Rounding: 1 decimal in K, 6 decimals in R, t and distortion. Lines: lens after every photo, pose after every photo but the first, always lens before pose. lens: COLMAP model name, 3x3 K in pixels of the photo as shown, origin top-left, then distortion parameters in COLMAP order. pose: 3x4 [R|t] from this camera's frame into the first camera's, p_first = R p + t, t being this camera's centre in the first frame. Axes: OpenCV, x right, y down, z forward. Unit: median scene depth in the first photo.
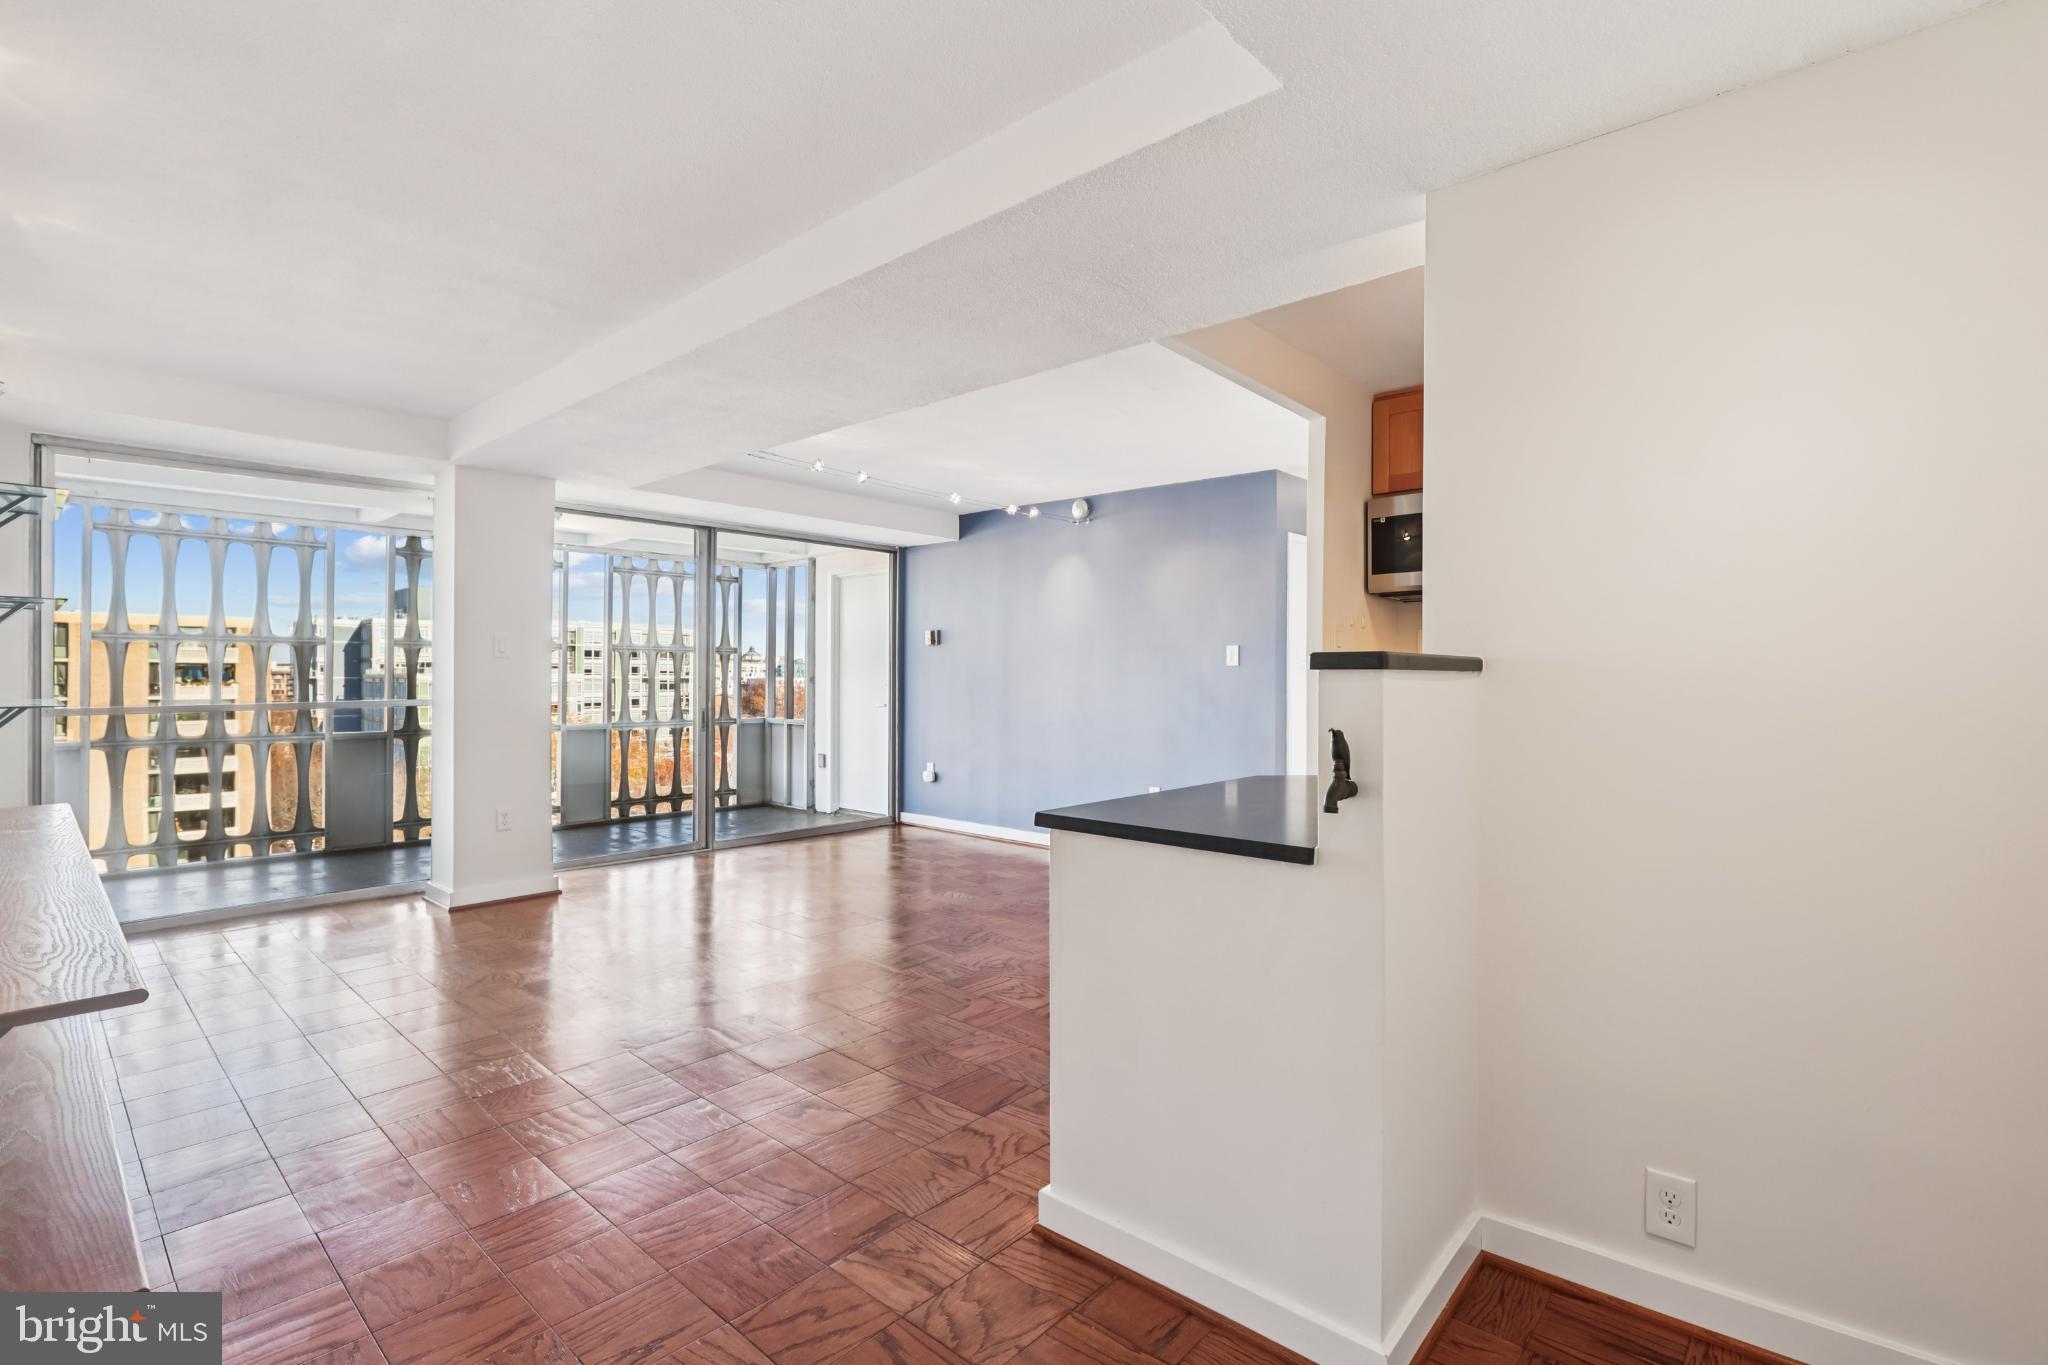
lens RADIAL K [[948.8, 0, 1038.7], [0, 948.8, 669.5], [0, 0, 1]] dist [-0.020757, 0.000660]
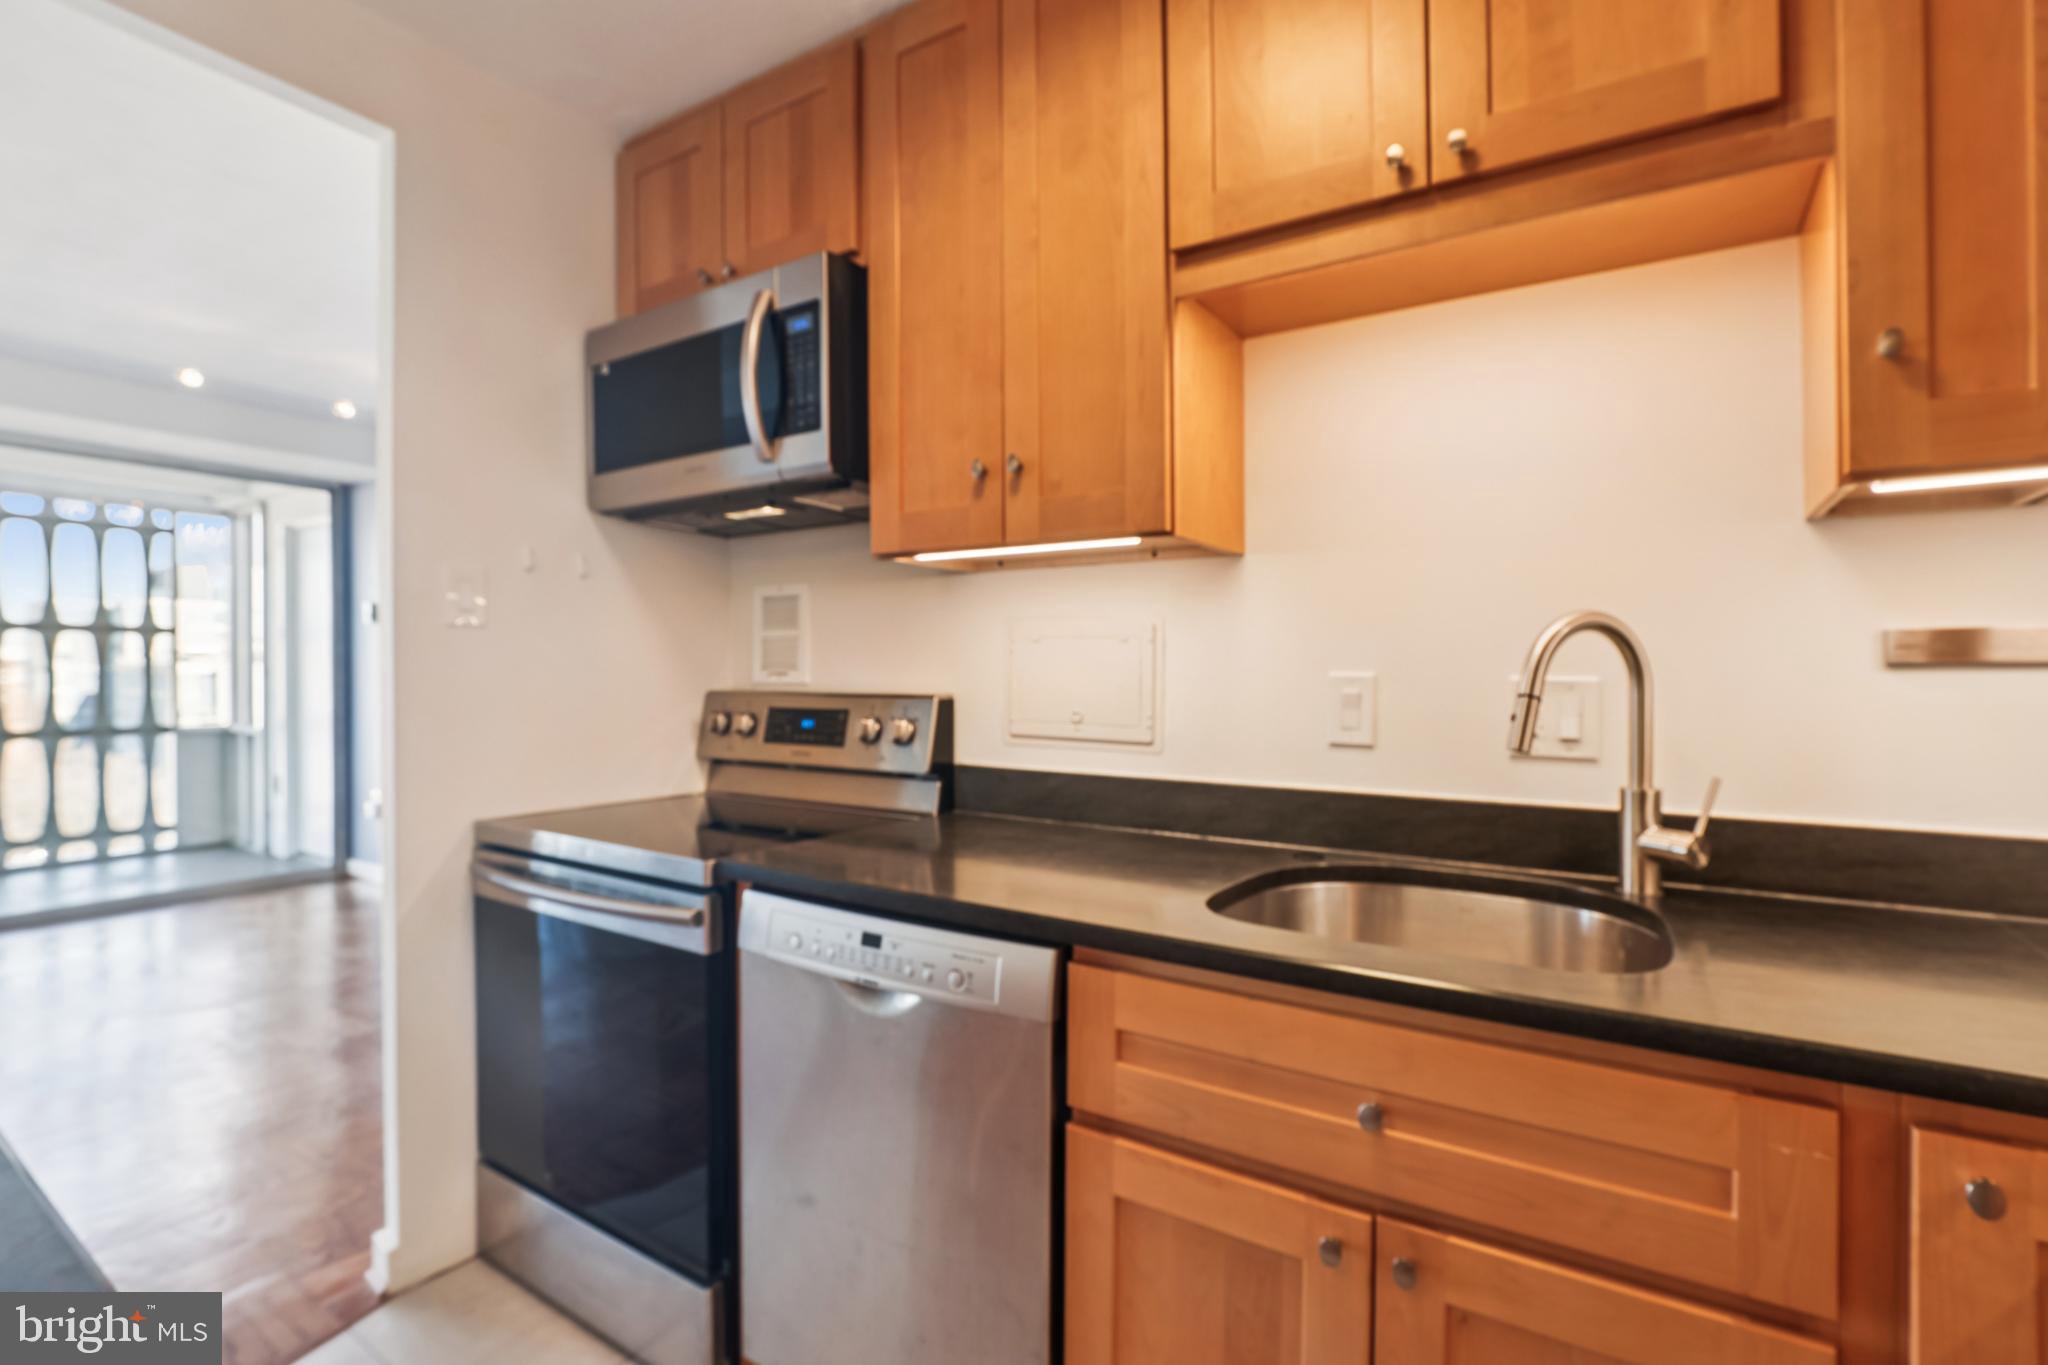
lens RADIAL K [[948.8, 0, 1022.1], [0, 948.8, 678.7], [0, 0, 1]] dist [-0.020757, 0.000660]
pose [[0.991939, 0.004215, 0.126644, 0.242851], [-0.006303, 0.999851, 0.016091, 0.000477], [-0.126557, -0.016760, 0.991818, 0.227306]]
